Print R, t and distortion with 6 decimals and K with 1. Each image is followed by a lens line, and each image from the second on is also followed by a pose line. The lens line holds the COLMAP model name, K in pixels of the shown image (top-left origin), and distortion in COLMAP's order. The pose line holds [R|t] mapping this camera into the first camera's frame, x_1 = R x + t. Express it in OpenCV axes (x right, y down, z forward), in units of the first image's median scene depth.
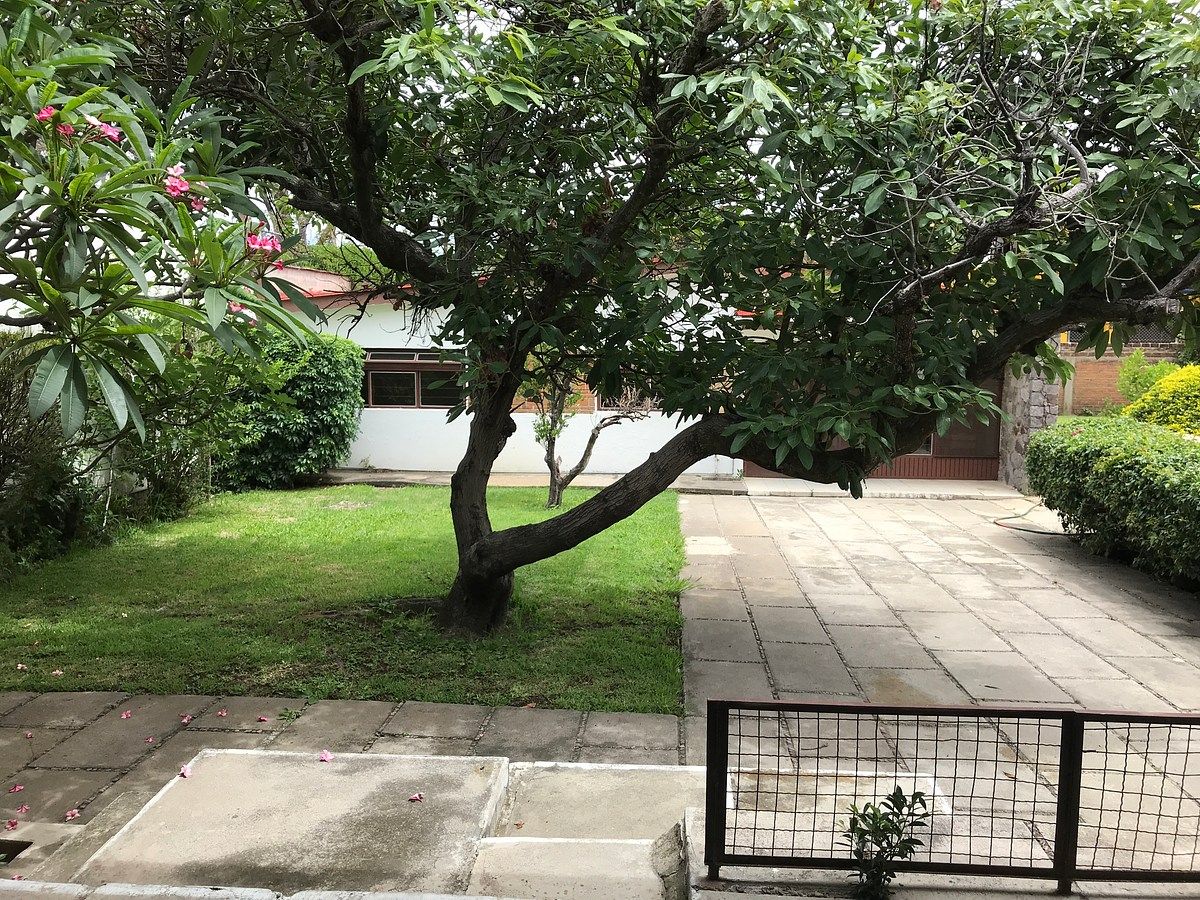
lens RADIAL K [[991.2, 0, 591.9], [0, 991.2, 444.9], [0, 0, 1]] dist [0.073909, -0.126631]
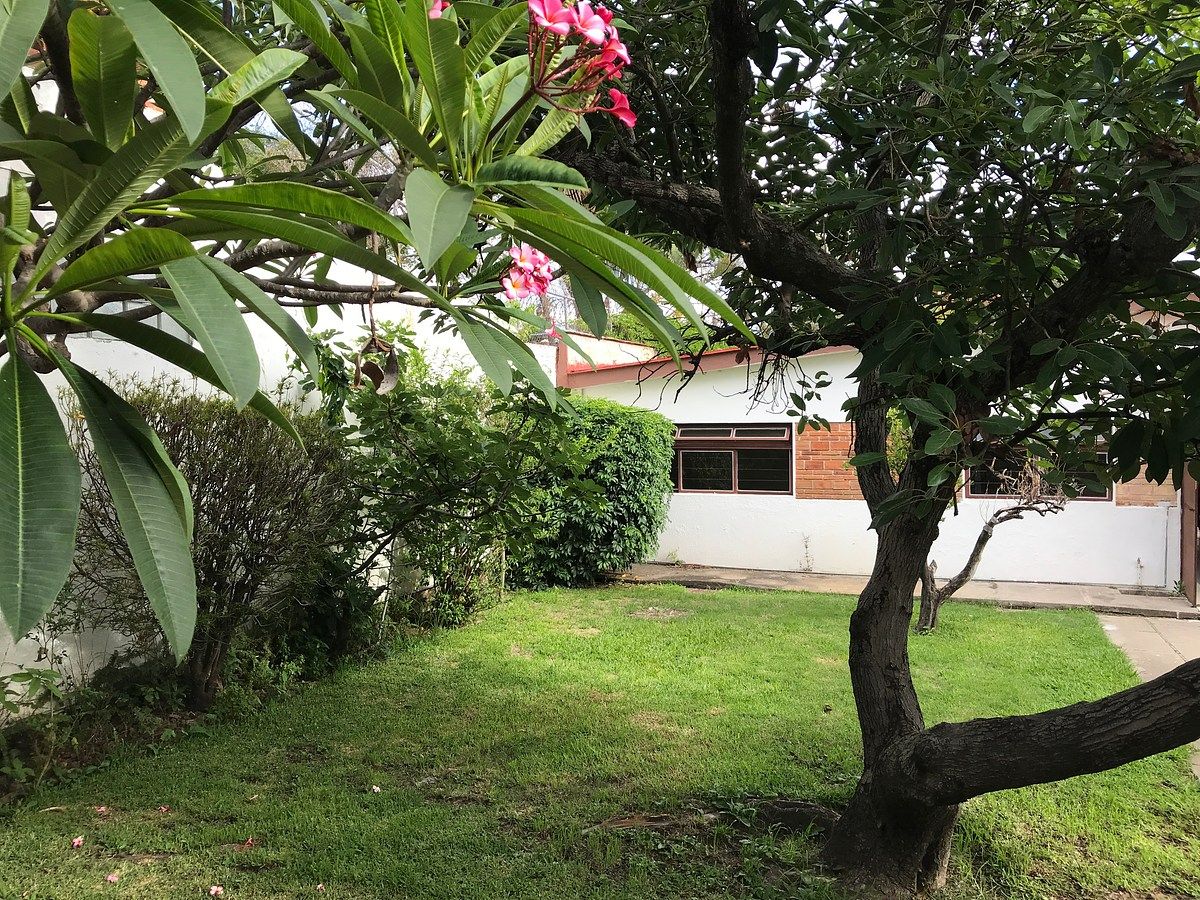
lens RADIAL K [[991.2, 0, 591.9], [0, 991.2, 444.9], [0, 0, 1]] dist [0.073909, -0.126631]
pose [[0.958855, -0.006784, -0.283815, -0.062470], [-0.016165, 0.996788, -0.078439, -0.011572], [0.283436, 0.079799, 0.955665, 0.185670]]
